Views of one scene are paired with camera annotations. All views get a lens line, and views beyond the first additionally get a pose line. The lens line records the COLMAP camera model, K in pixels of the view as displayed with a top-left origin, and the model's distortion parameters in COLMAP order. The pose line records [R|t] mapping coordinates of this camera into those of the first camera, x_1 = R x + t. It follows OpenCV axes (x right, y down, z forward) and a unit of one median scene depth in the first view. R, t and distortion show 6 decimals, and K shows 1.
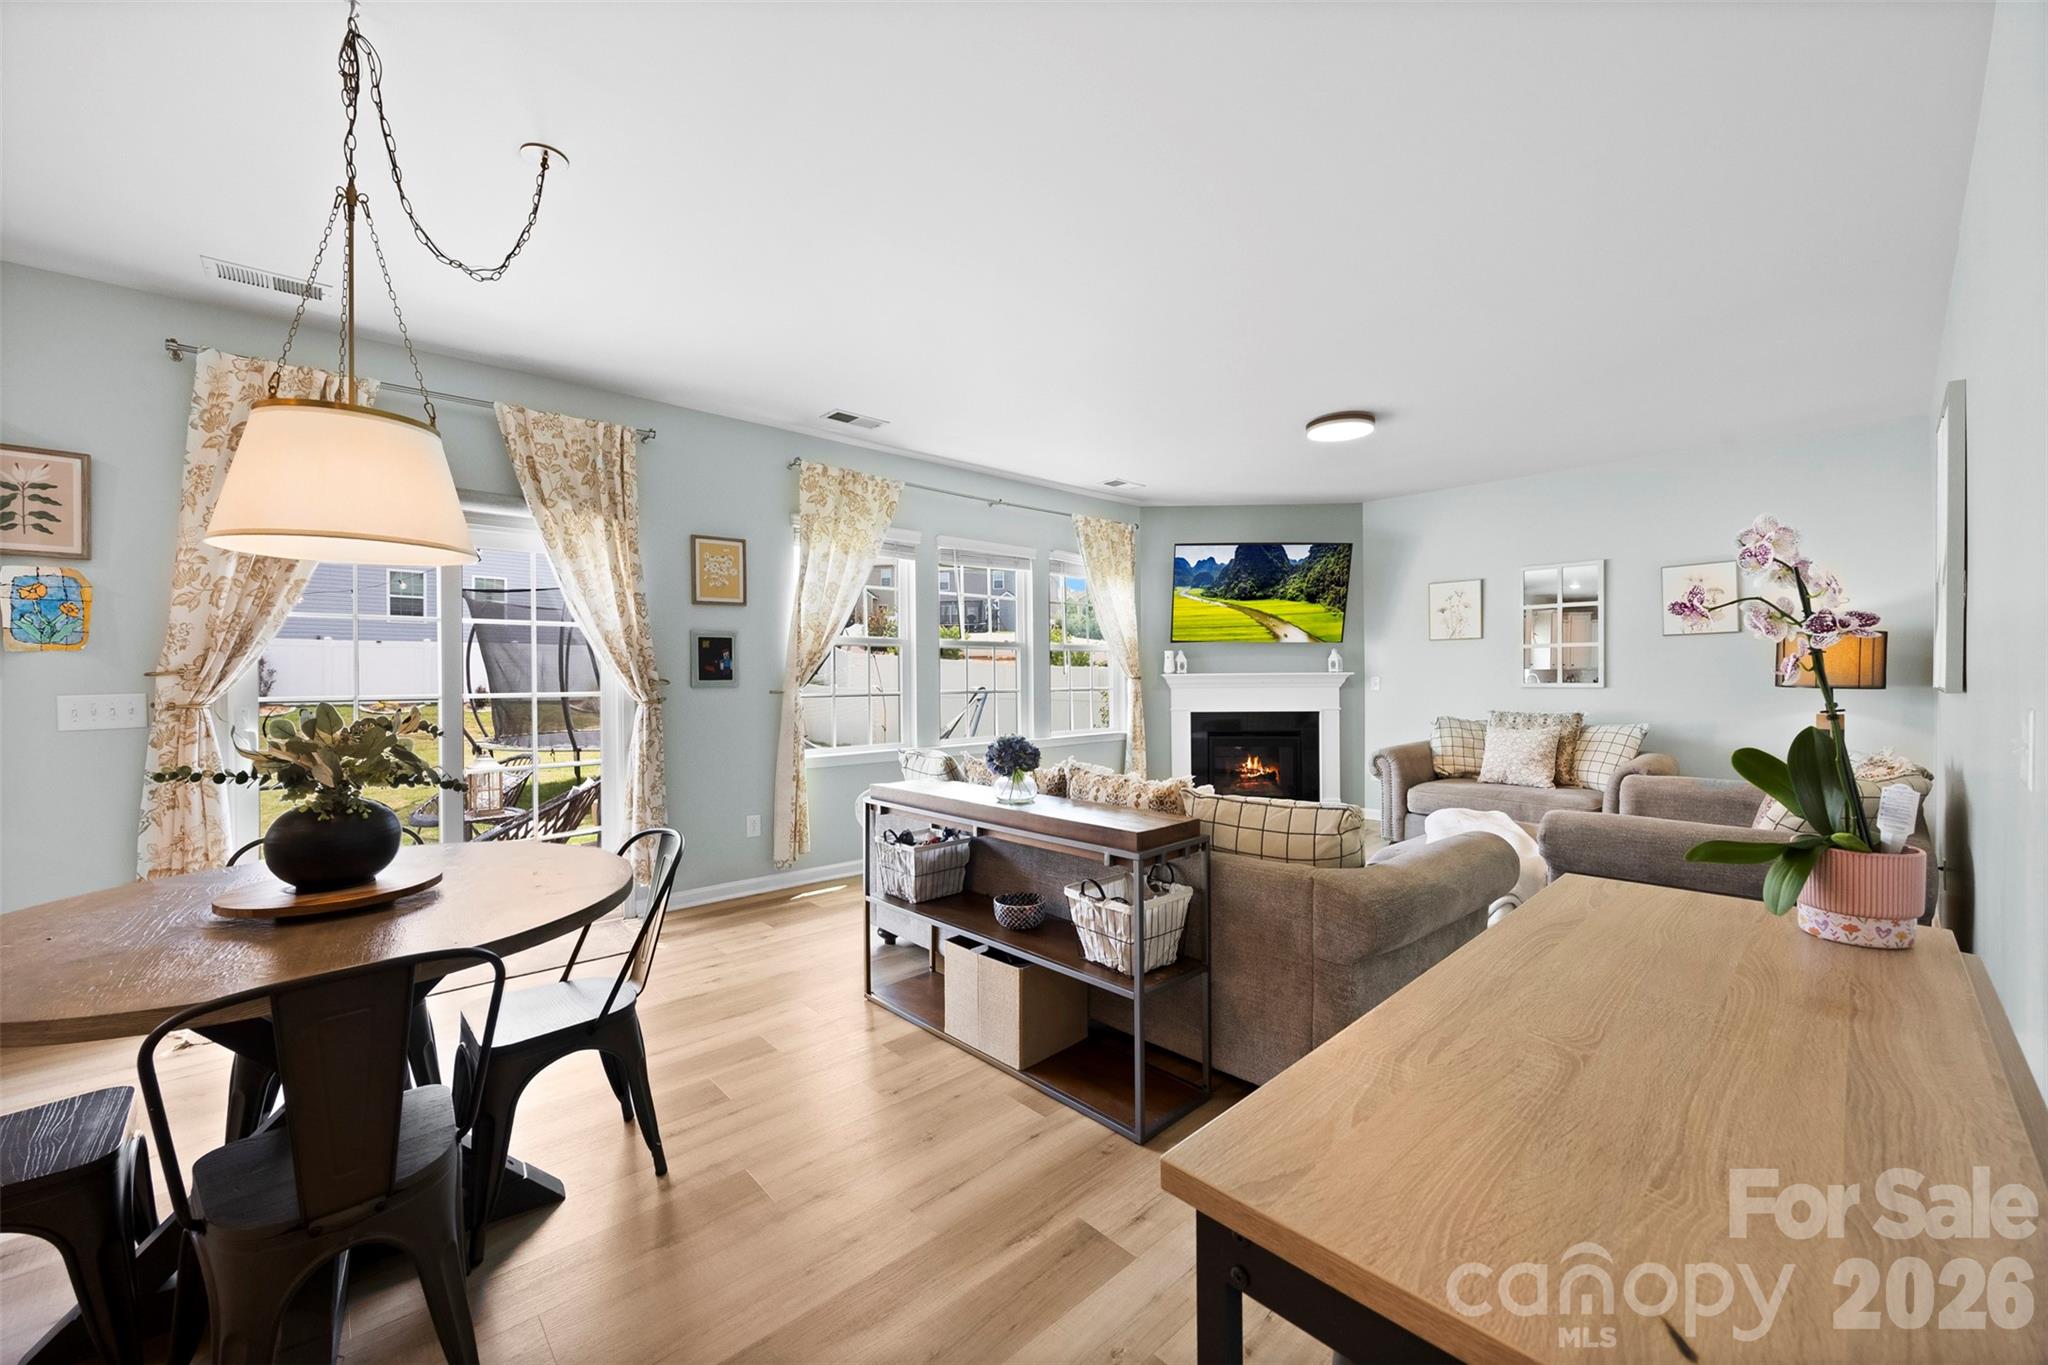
lens RADIAL K [[789.9, 0, 1034.9], [0, 789.9, 681.4], [0, 0, 1]] dist [-0.002195, -0.000919]
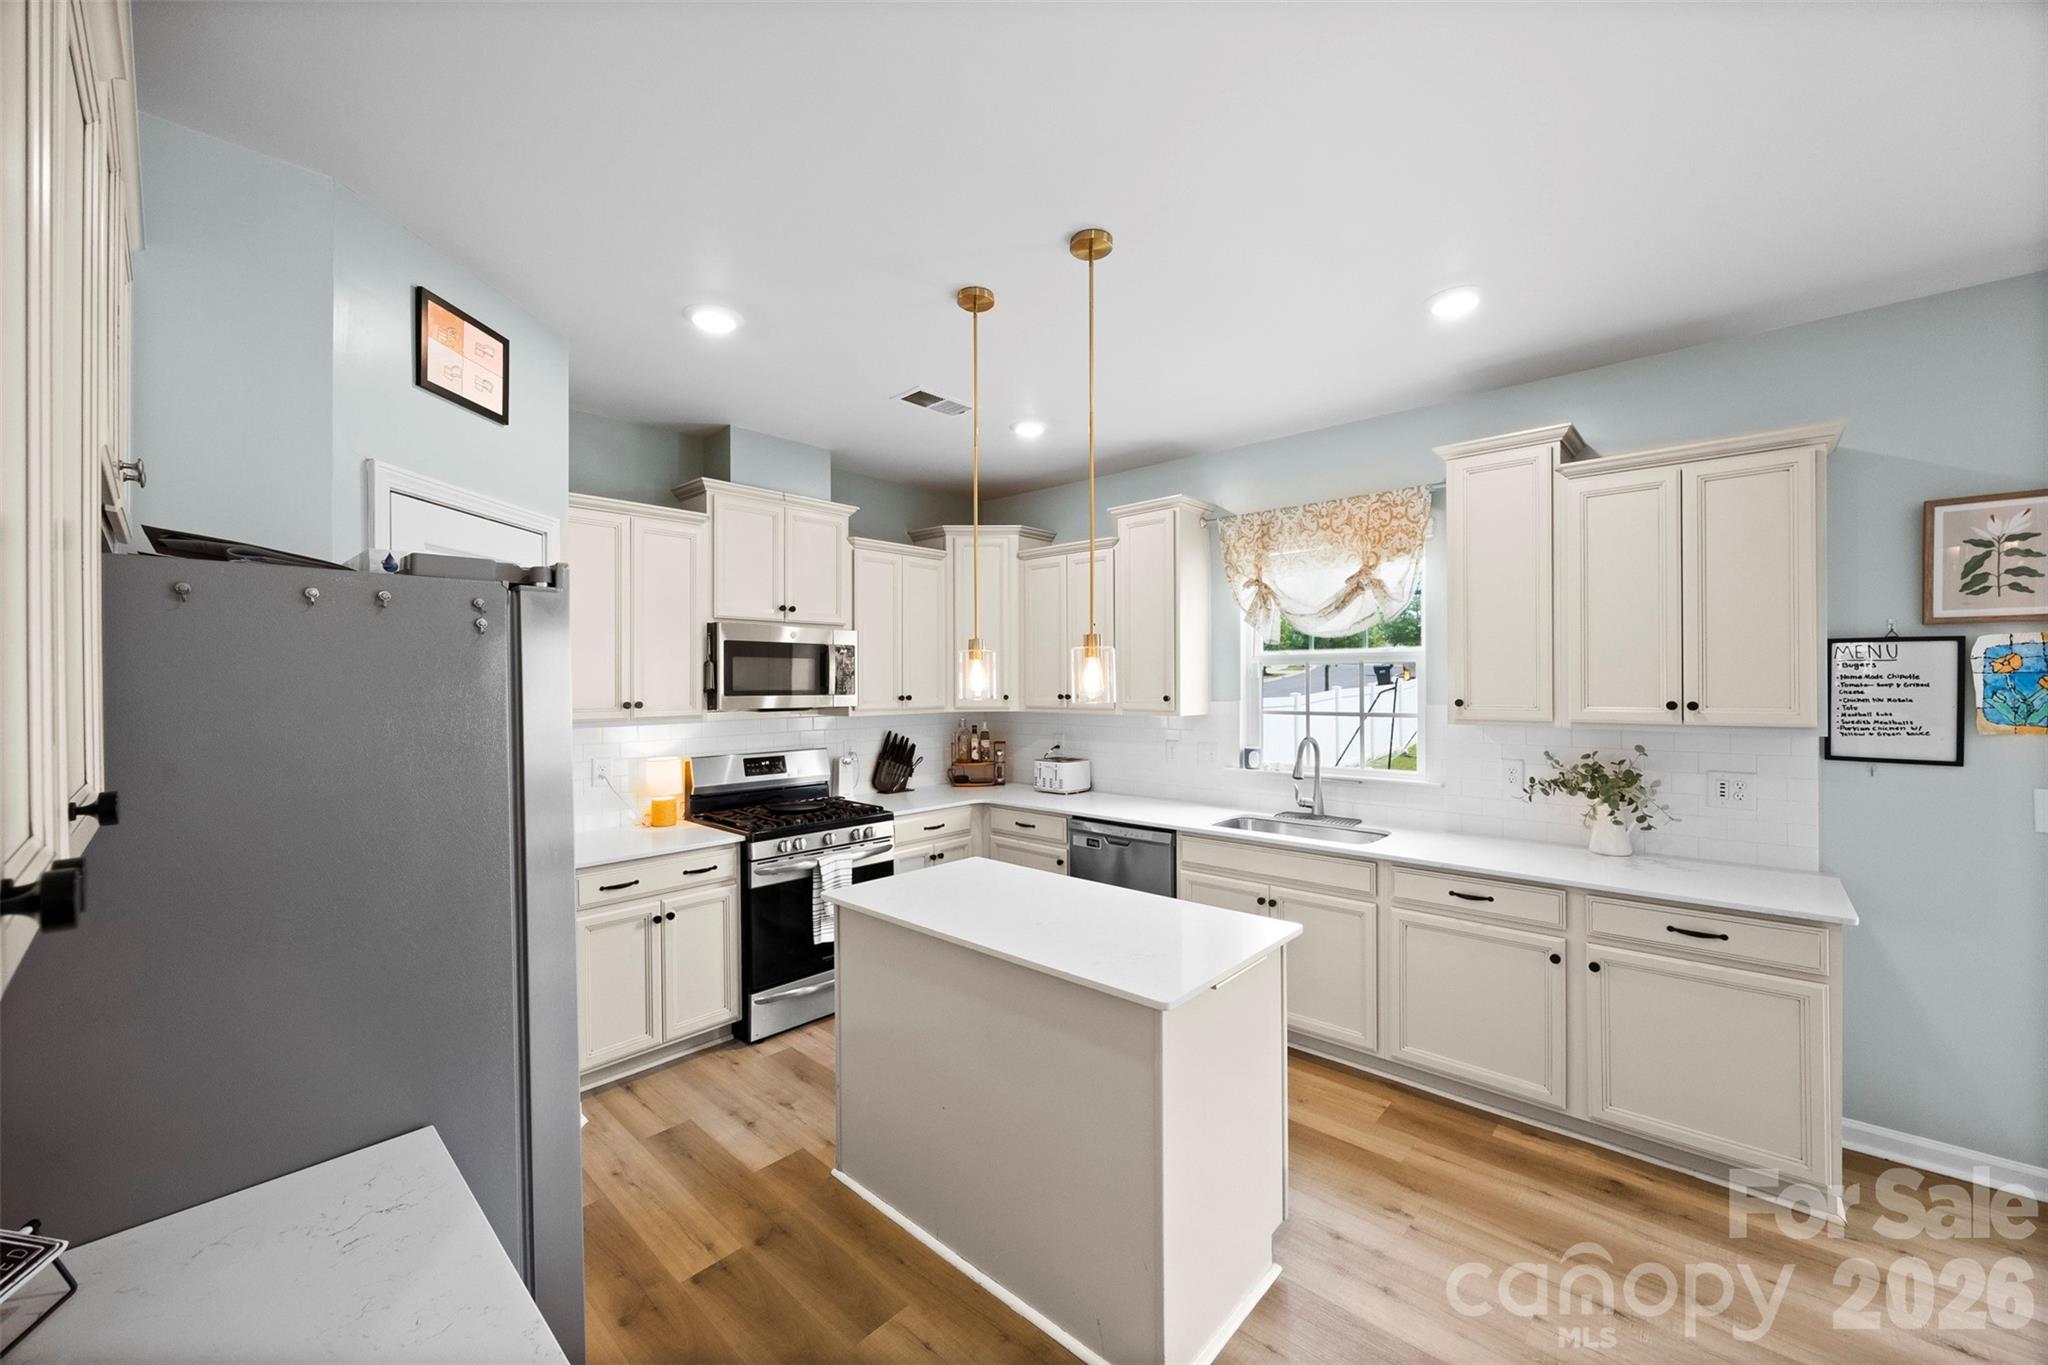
lens RADIAL K [[789.9, 0, 1026.2], [0, 789.9, 679.3], [0, 0, 1]] dist [-0.002195, -0.000919]
pose [[0.085870, 0.005115, -0.996293, -0.270648], [-0.004342, 0.999979, 0.004760, -0.049934], [0.996297, 0.003917, 0.085890, -0.062063]]
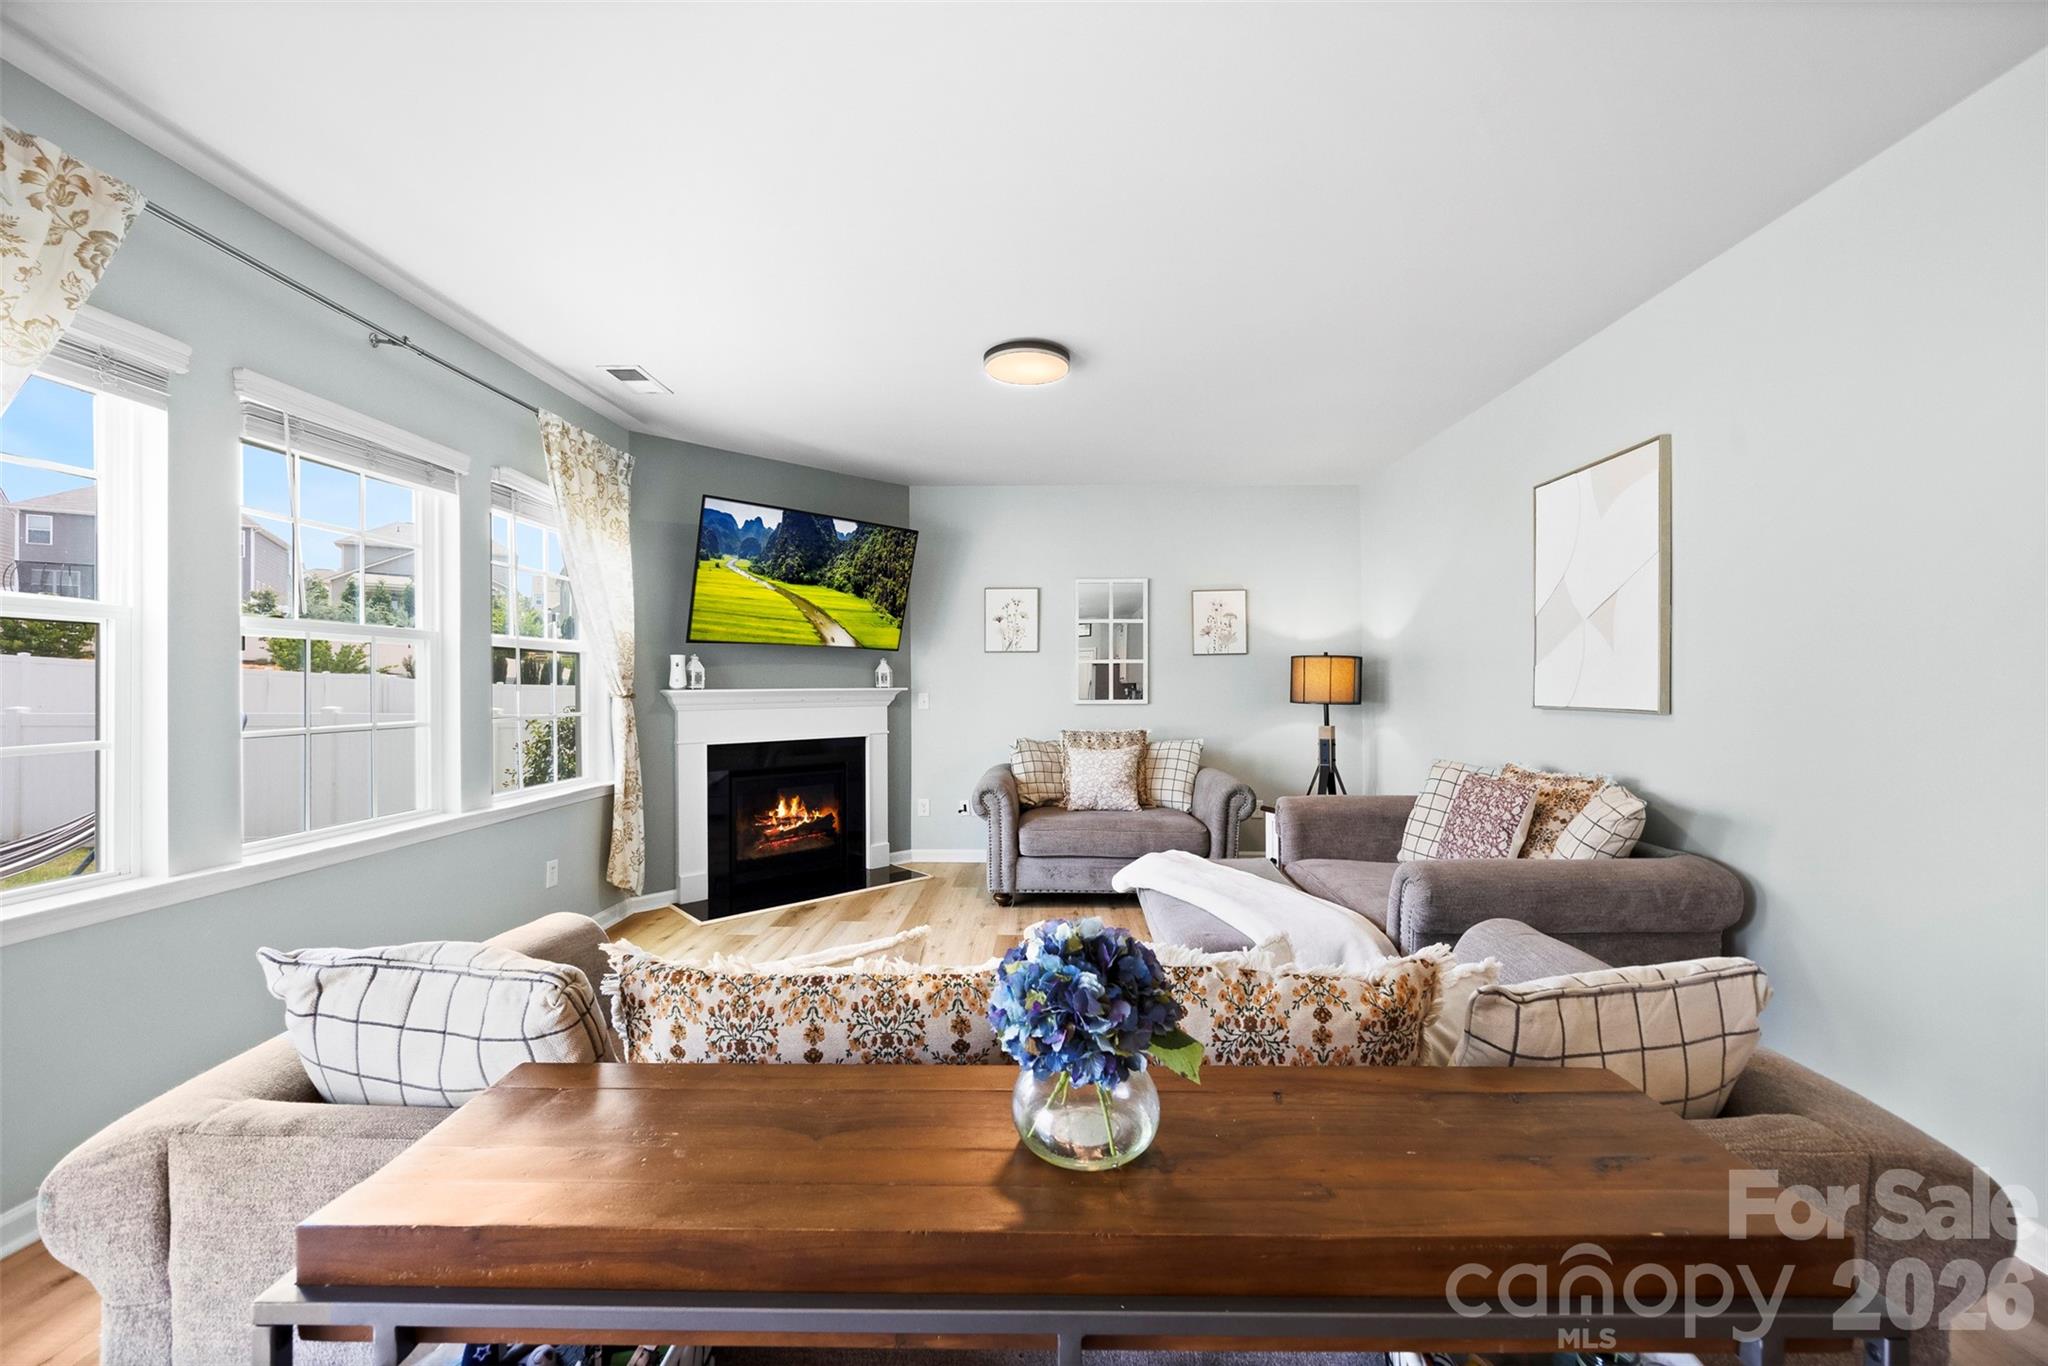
lens RADIAL K [[789.9, 0, 1023.3], [0, 789.9, 669.5], [0, 0, 1]] dist [-0.002195, -0.000919]
pose [[0.702461, 0.018504, 0.711482, -0.123042], [0.000813, 0.999640, -0.026801, -0.009802], [-0.711722, 0.019405, 0.702193, 0.396812]]
